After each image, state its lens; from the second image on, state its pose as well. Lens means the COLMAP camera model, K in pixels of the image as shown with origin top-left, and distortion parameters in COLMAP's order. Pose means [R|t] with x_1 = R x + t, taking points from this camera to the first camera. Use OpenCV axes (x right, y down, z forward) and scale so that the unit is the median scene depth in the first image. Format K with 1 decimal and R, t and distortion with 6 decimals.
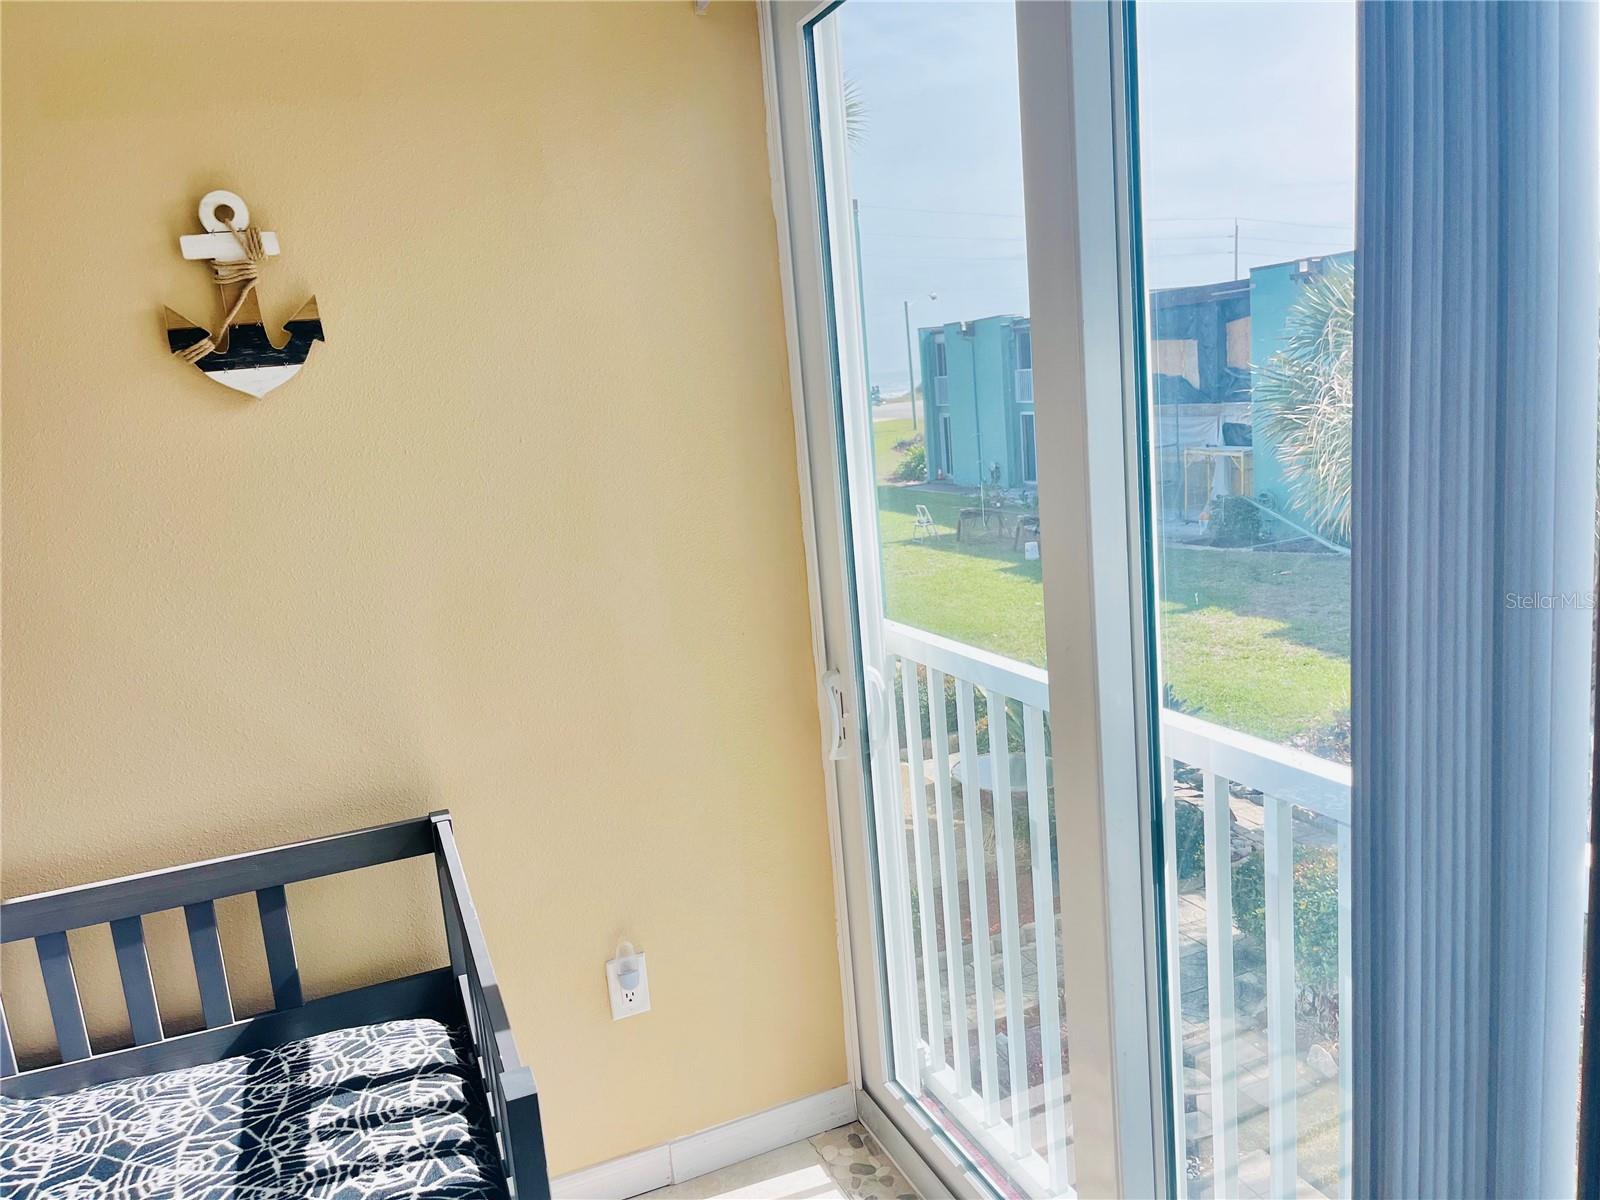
lens RADIAL K [[1208.5, 0, 826.4], [0, 1208.5, 612.3], [0, 0, 1]] dist [0.059868, -0.065296]
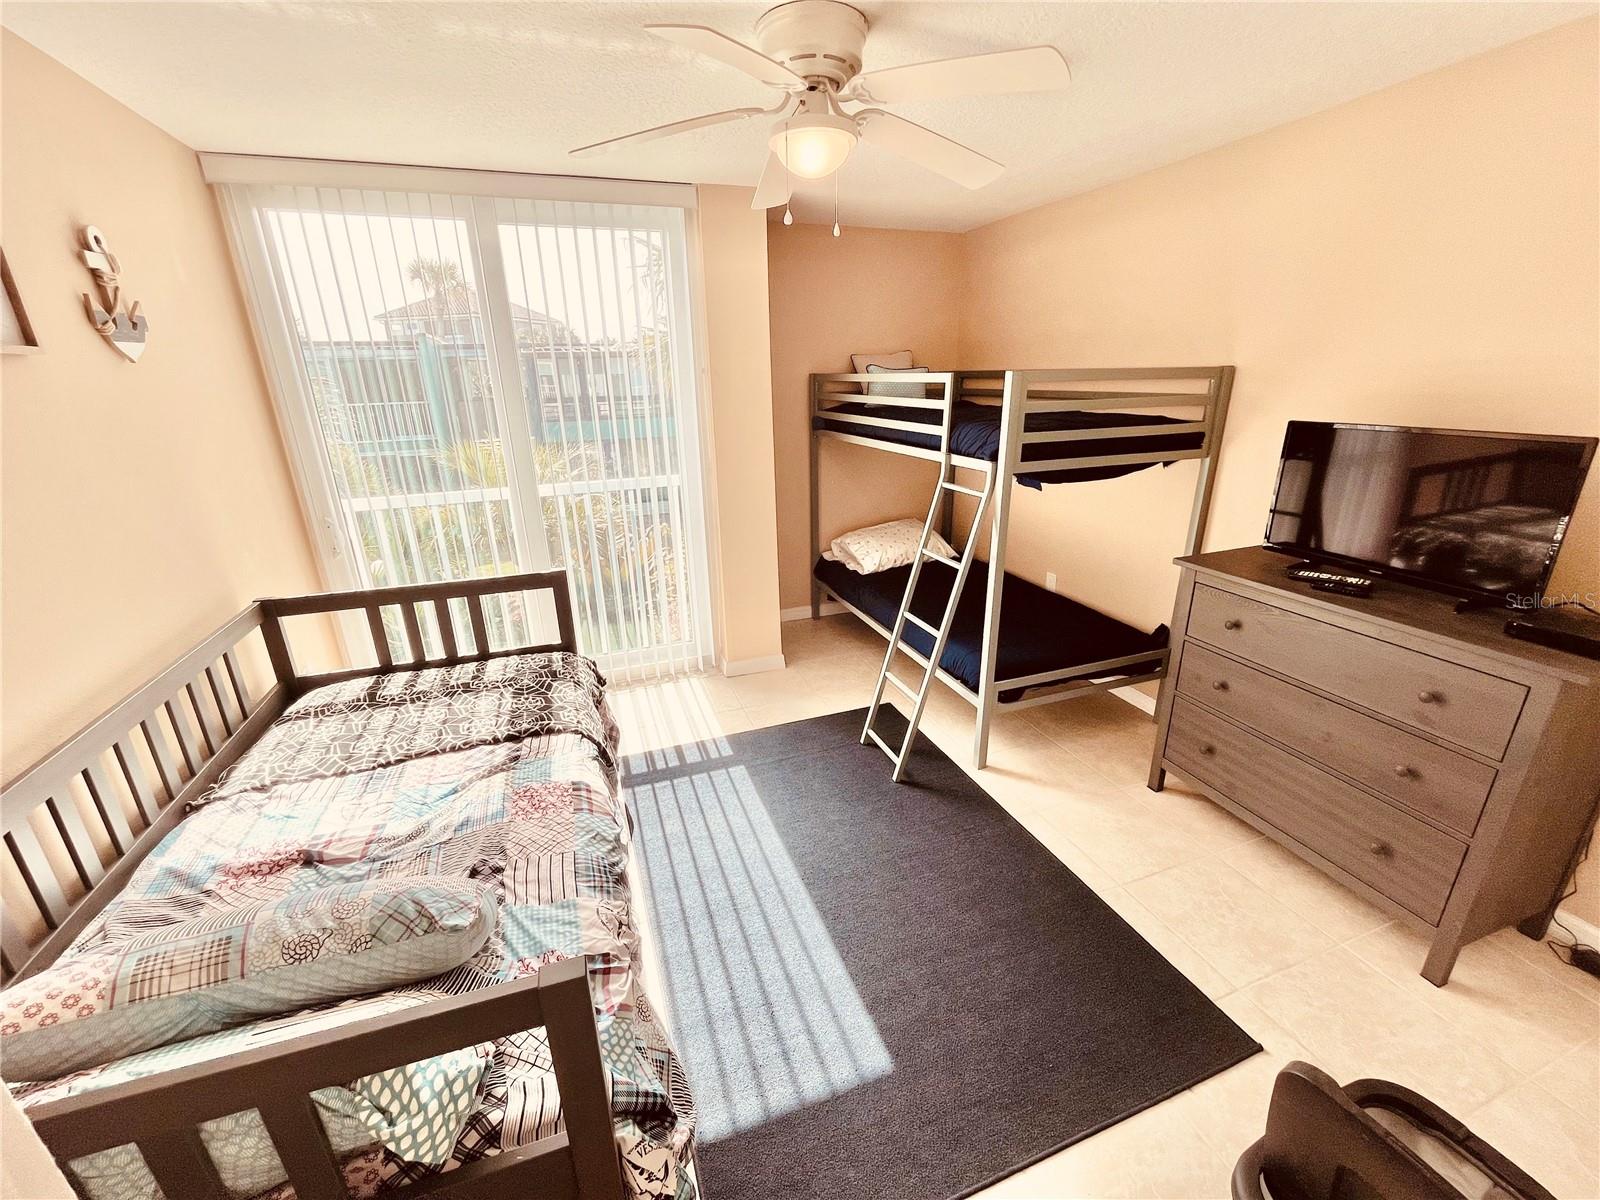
lens RADIAL K [[651.7, 0, 798.0], [0, 651.7, 601.1], [0, 0, 1]] dist [-0.002478, -0.000392]
pose [[0.059731, -0.247737, 0.966984, -1.372652], [0.209151, 0.950318, 0.230547, 0.121504], [-0.976058, 0.188474, 0.108578, 0.087912]]
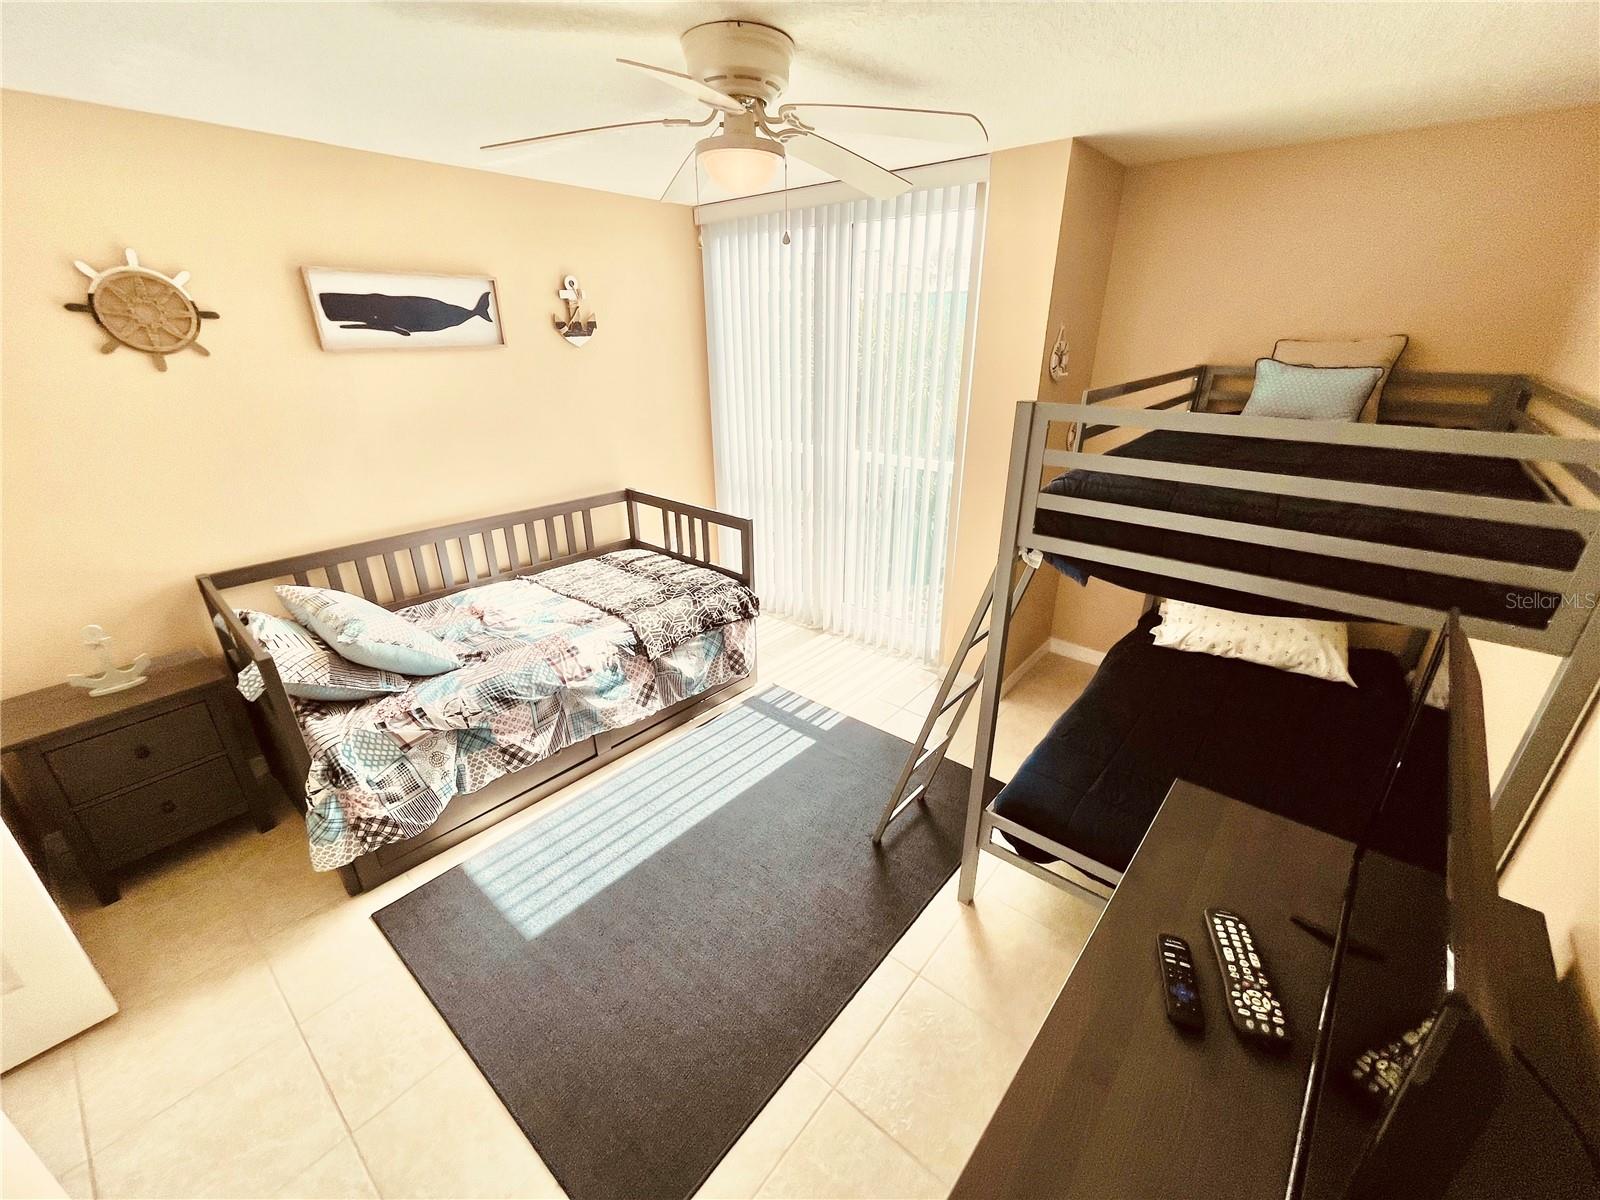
lens RADIAL K [[651.7, 0, 798.4], [0, 651.7, 602.5], [0, 0, 1]] dist [-0.002478, -0.000392]
pose [[0.892018, -0.097556, 0.441346, -0.776043], [0.016249, 0.982720, 0.184382, 0.168172], [-0.451707, -0.157301, 0.878190, -0.814825]]
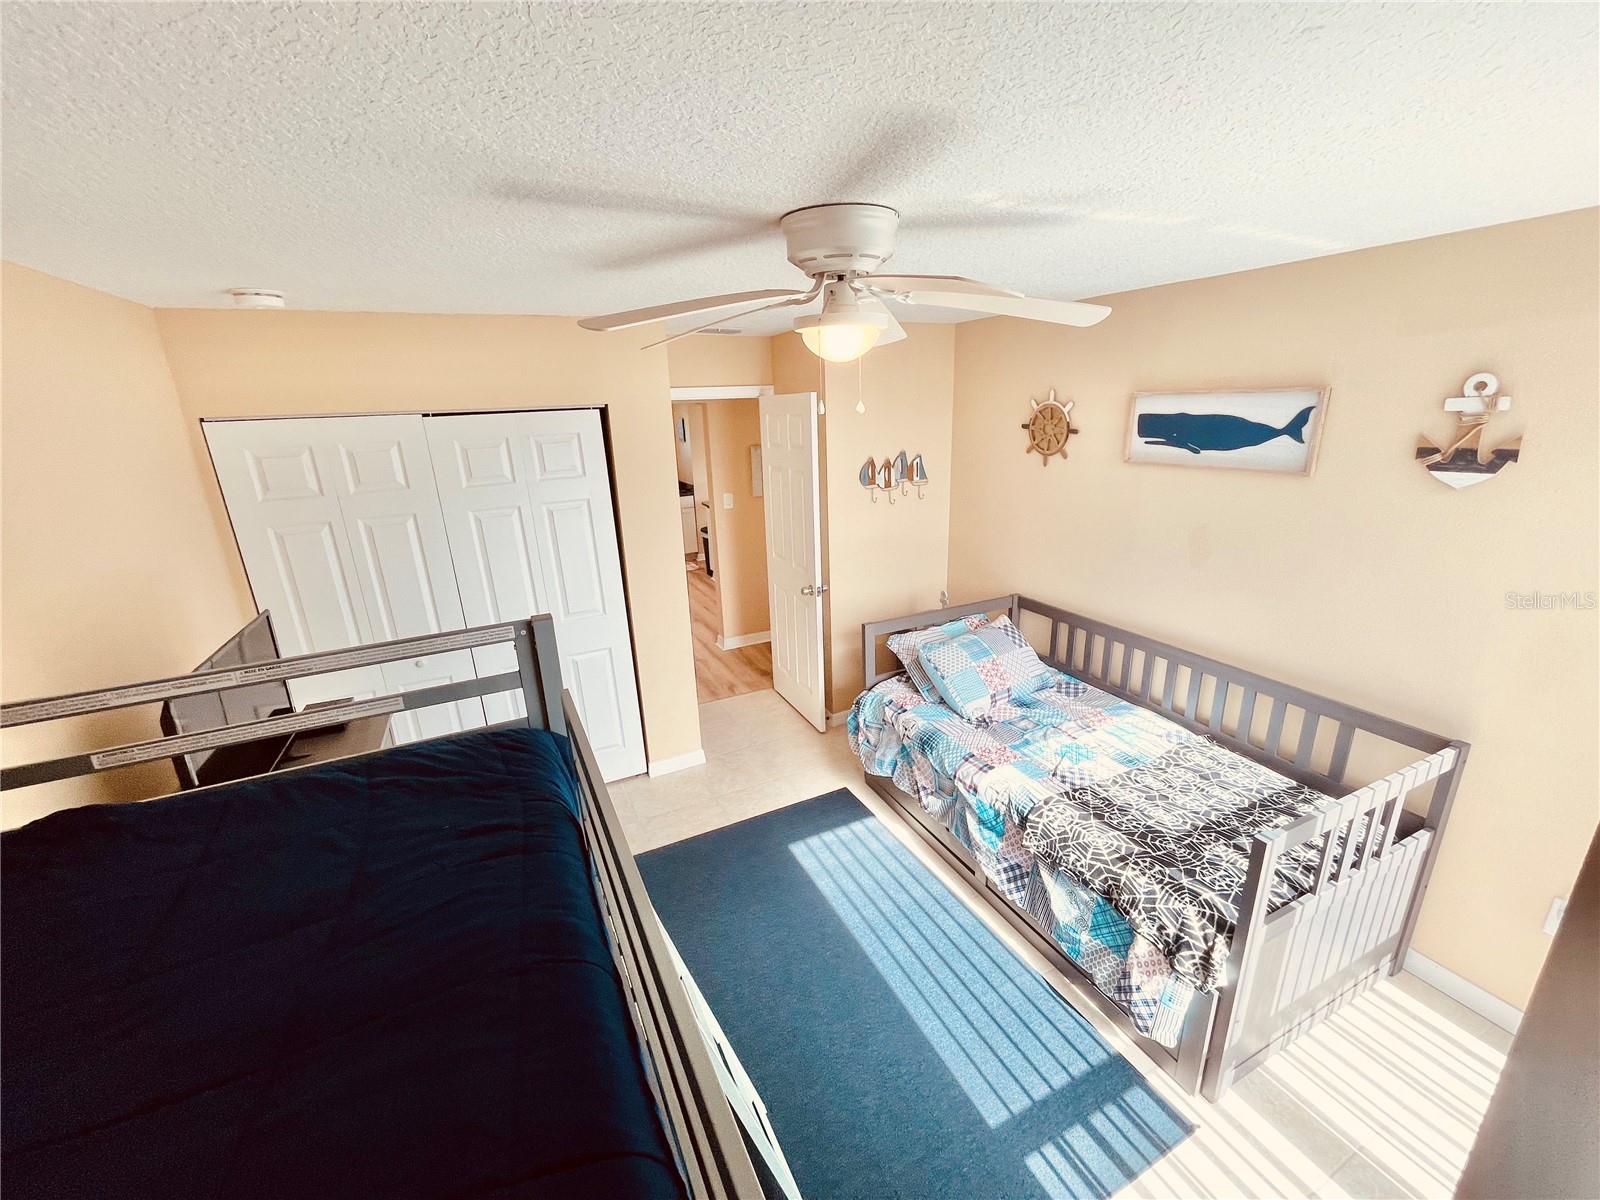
lens RADIAL K [[651.7, 0, 807.6], [0, 651.7, 604.7], [0, 0, 1]] dist [-0.002478, -0.000392]
pose [[0.063852, 0.374521, -0.925017, 0.438366], [-0.162270, 0.918470, 0.360669, -0.213155], [0.984678, 0.127073, 0.119419, -0.041478]]
